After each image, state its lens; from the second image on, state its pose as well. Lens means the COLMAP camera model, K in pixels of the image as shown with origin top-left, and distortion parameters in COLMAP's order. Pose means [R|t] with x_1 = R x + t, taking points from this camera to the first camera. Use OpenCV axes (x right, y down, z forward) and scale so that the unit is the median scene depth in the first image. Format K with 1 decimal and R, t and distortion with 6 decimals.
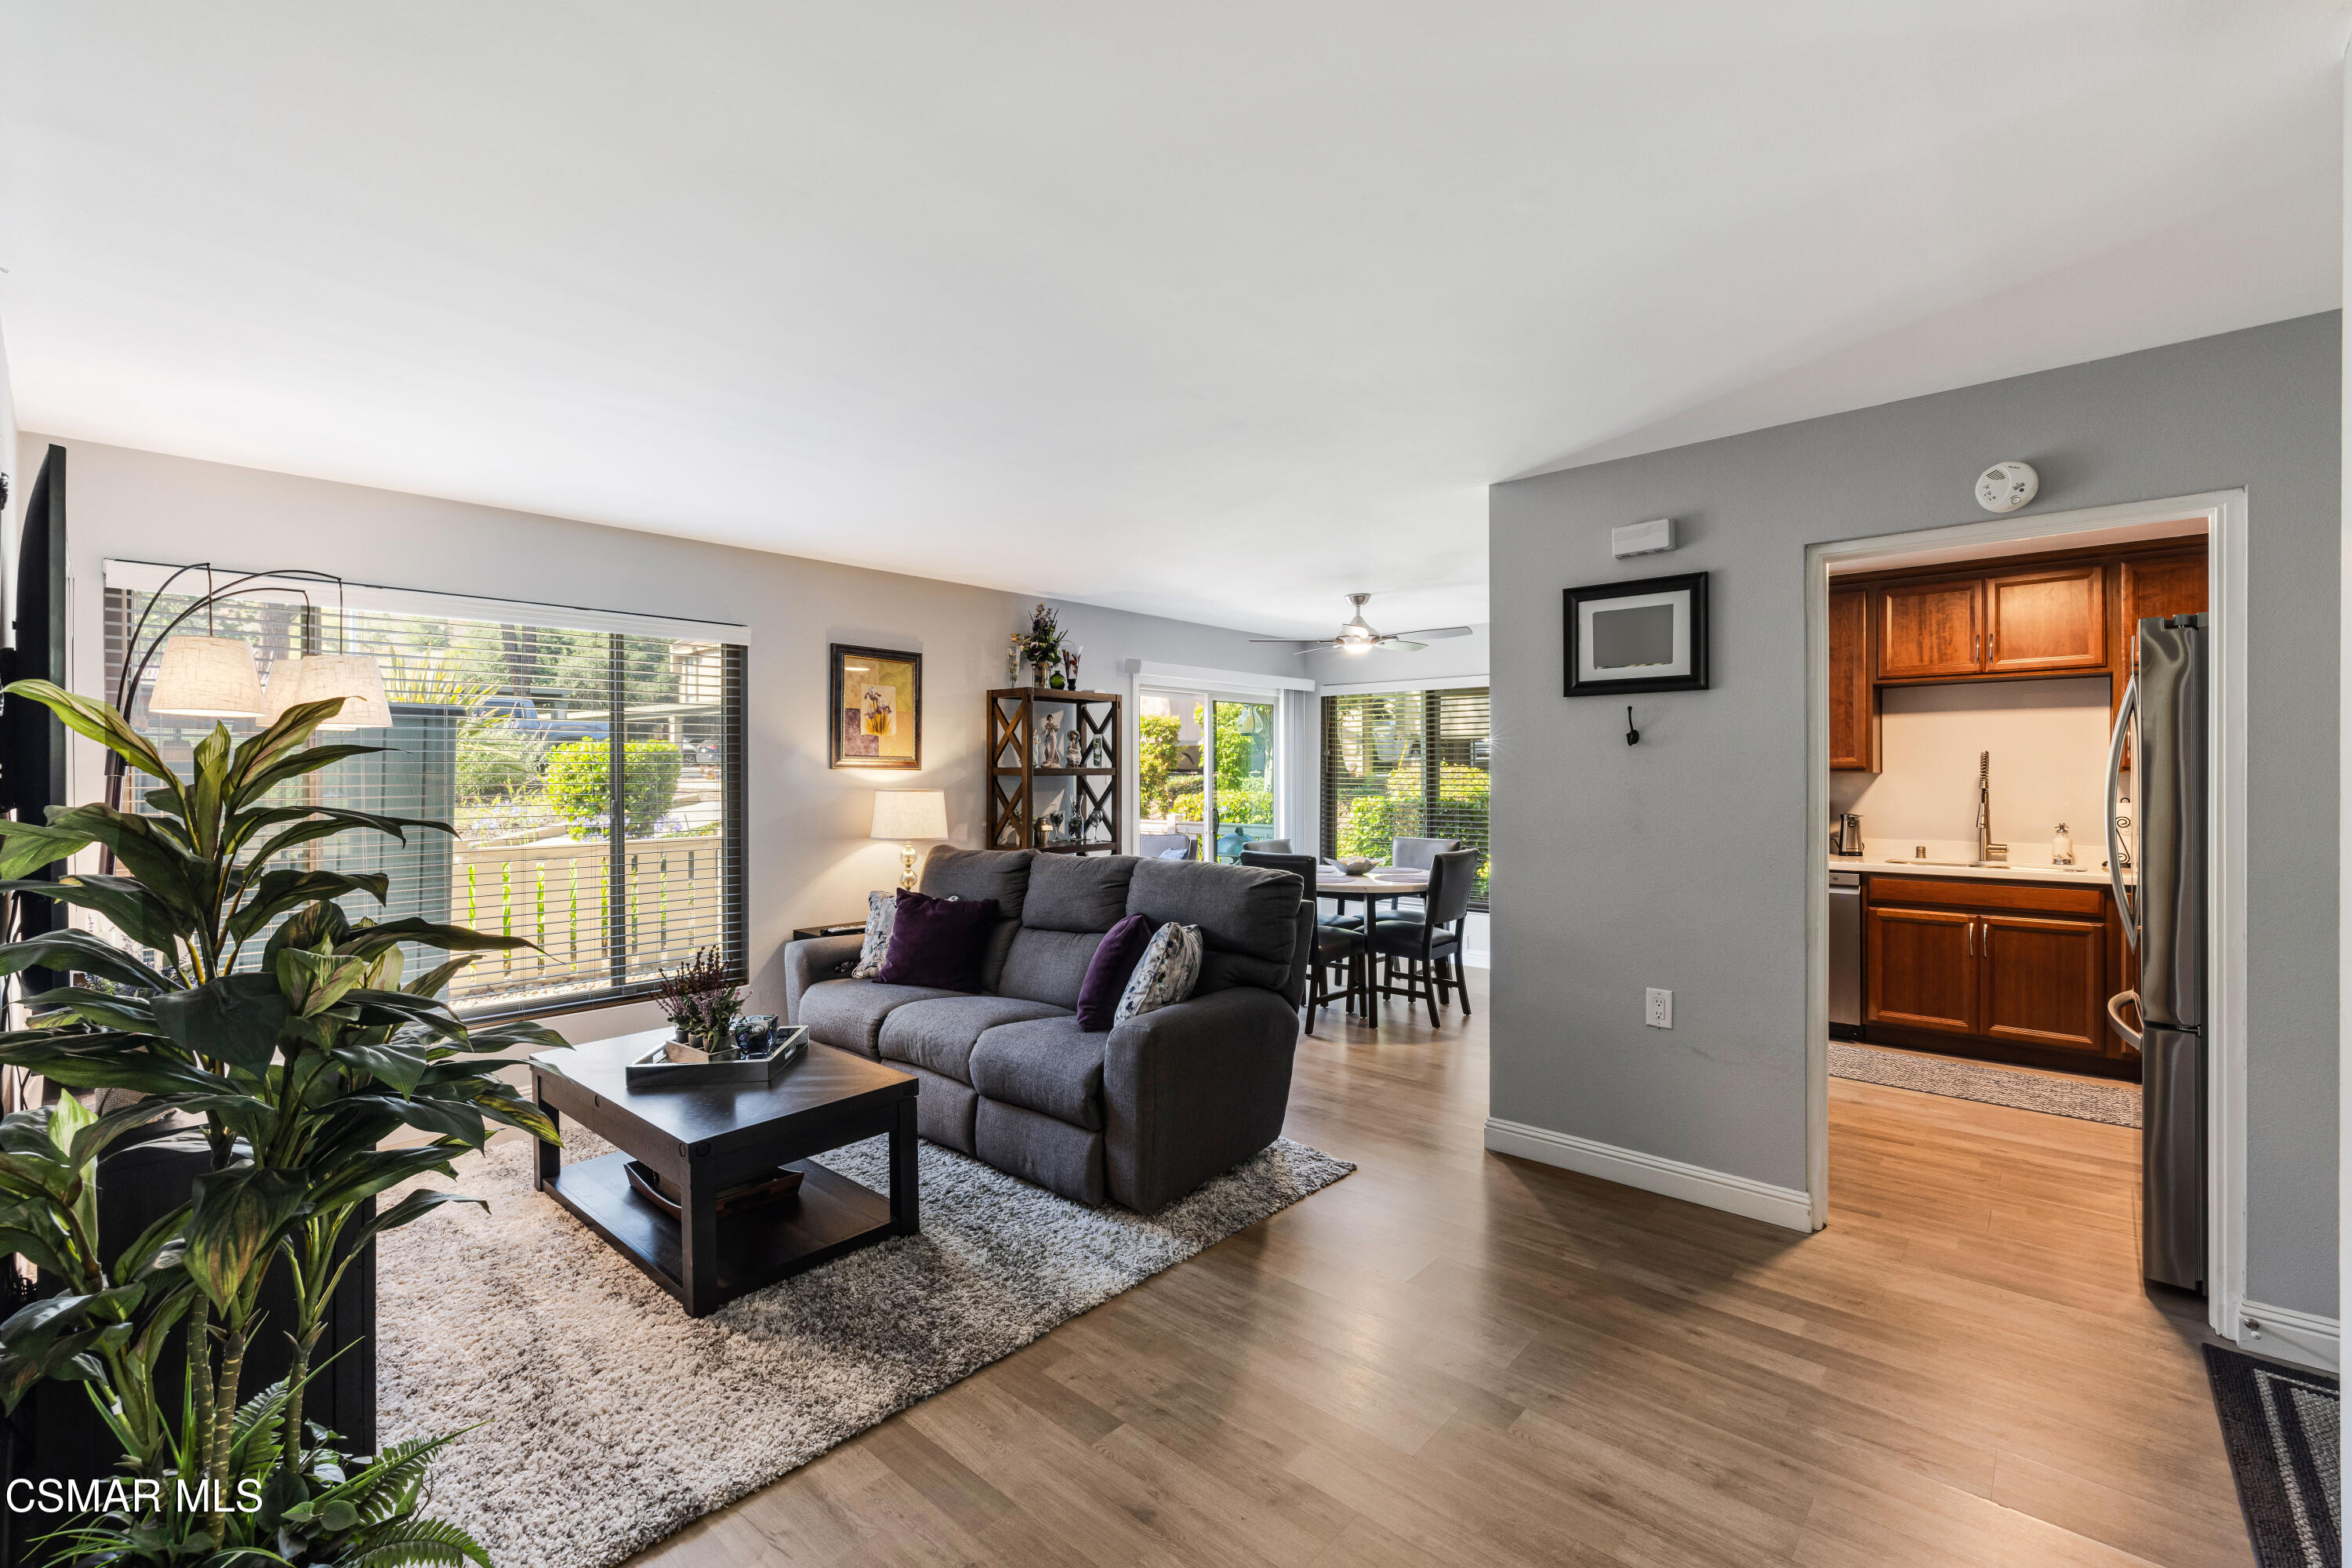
lens RADIAL K [[1002.8, 0, 1168.5], [0, 1002.8, 776.5], [0, 0, 1]] dist [0.001447, 0.000026]
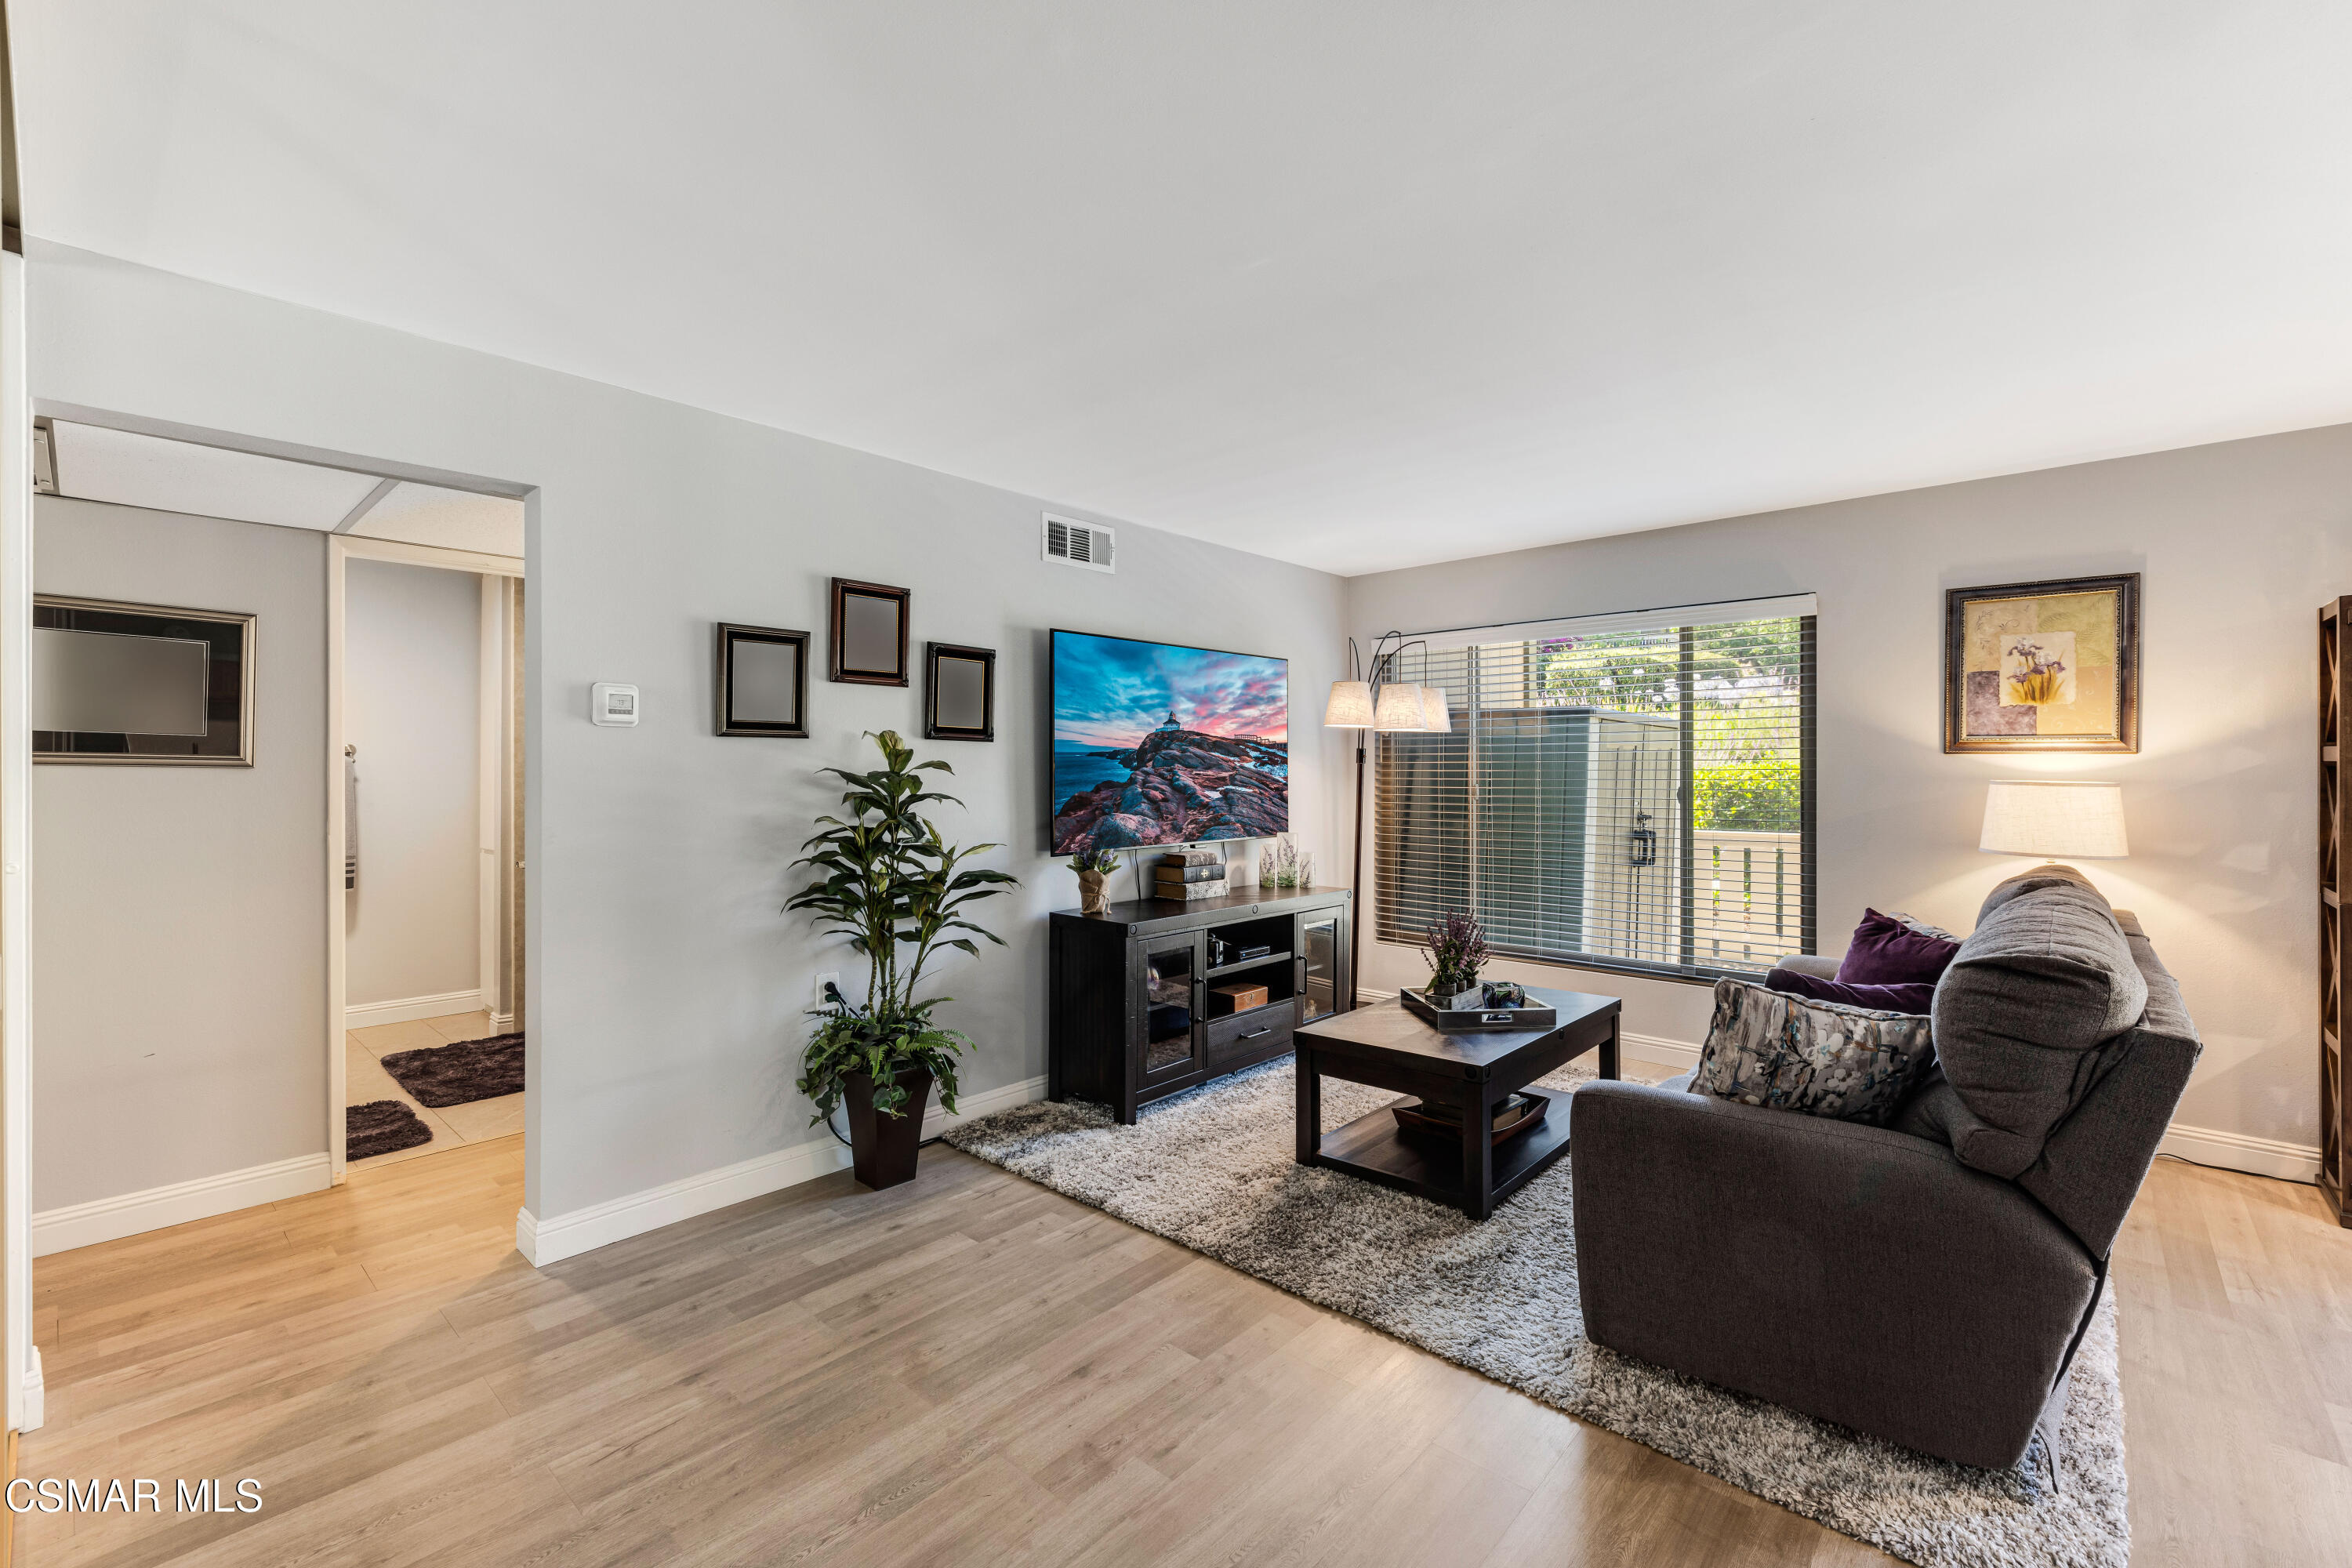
lens RADIAL K [[1003.9, 0, 1167.2], [0, 1003.9, 782.6], [0, 0, 1]] dist [-0.001152, 0.000537]
pose [[-0.001904, 0.008844, -0.999959, 0.428463], [-0.007955, 0.999929, 0.008859, 0.012054], [0.999967, 0.007972, -0.001833, 0.410373]]
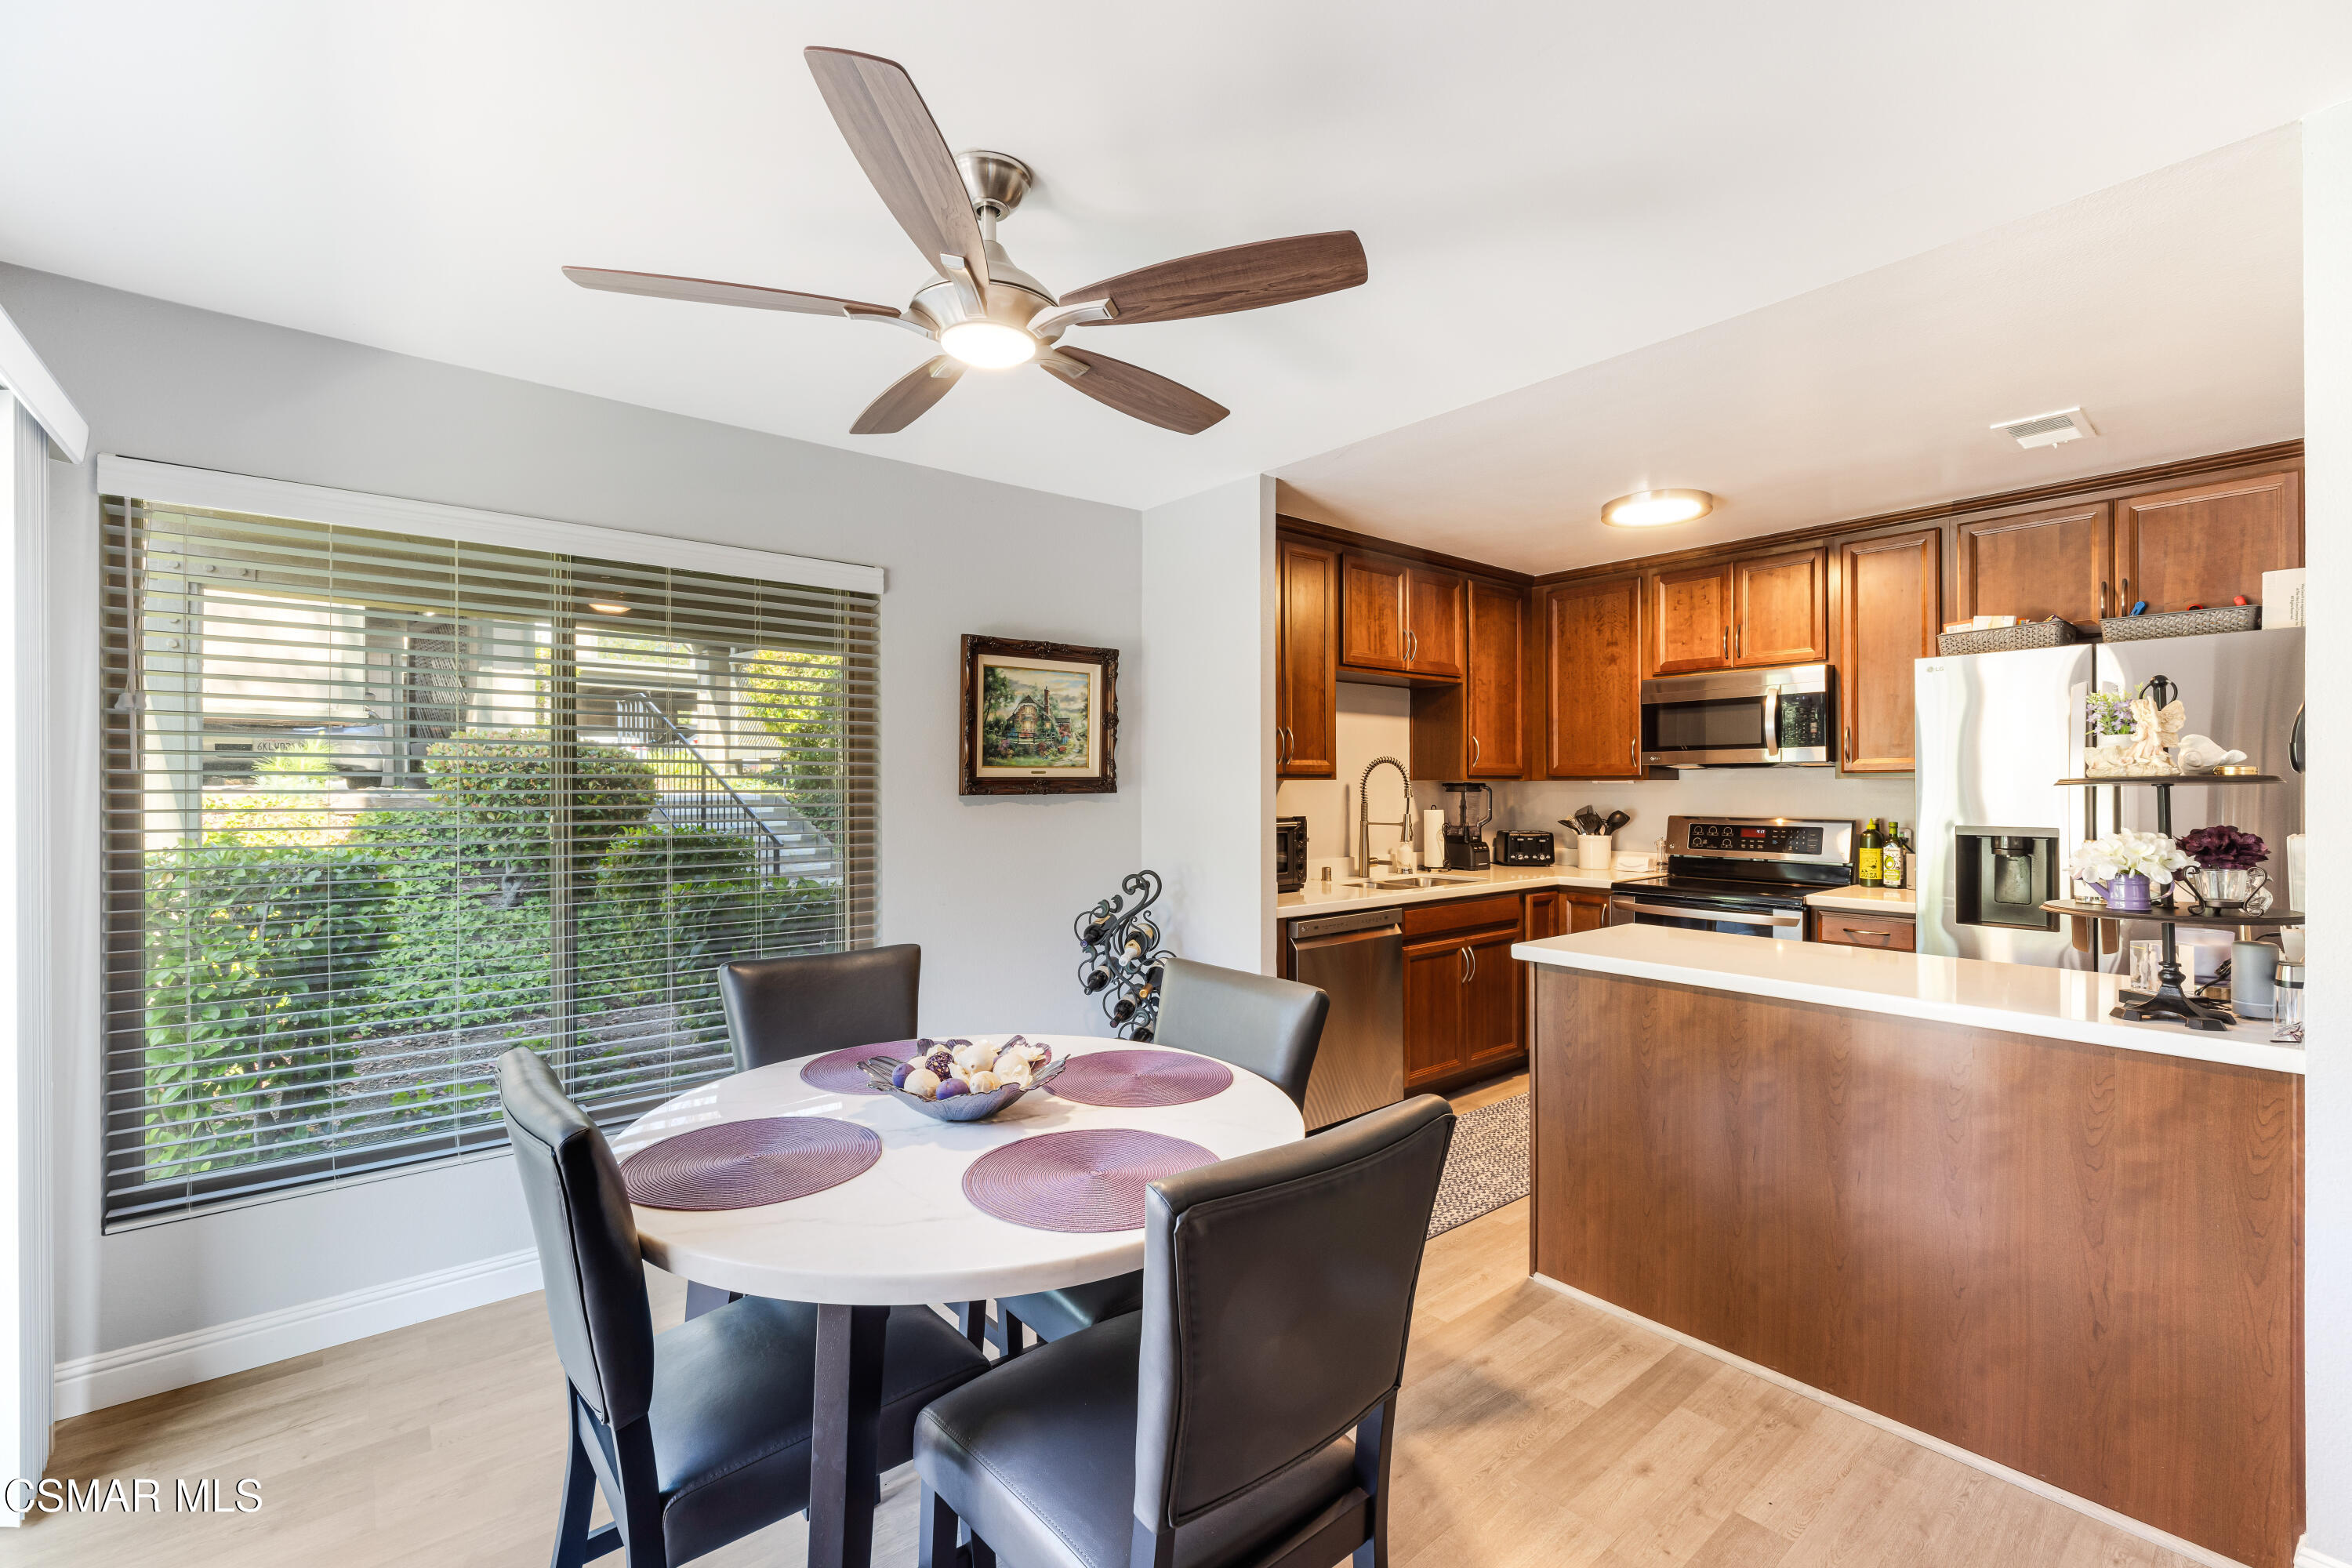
lens RADIAL K [[995.5, 0, 1164.2], [0, 995.5, 785.9], [0, 0, 1]] dist [0.001002, 0.000173]
pose [[0.145103, 0.004734, 0.989405, -0.114089], [0.006752, 0.999961, -0.005774, 0.004622], [-0.989394, 0.007518, 0.145065, 1.078494]]
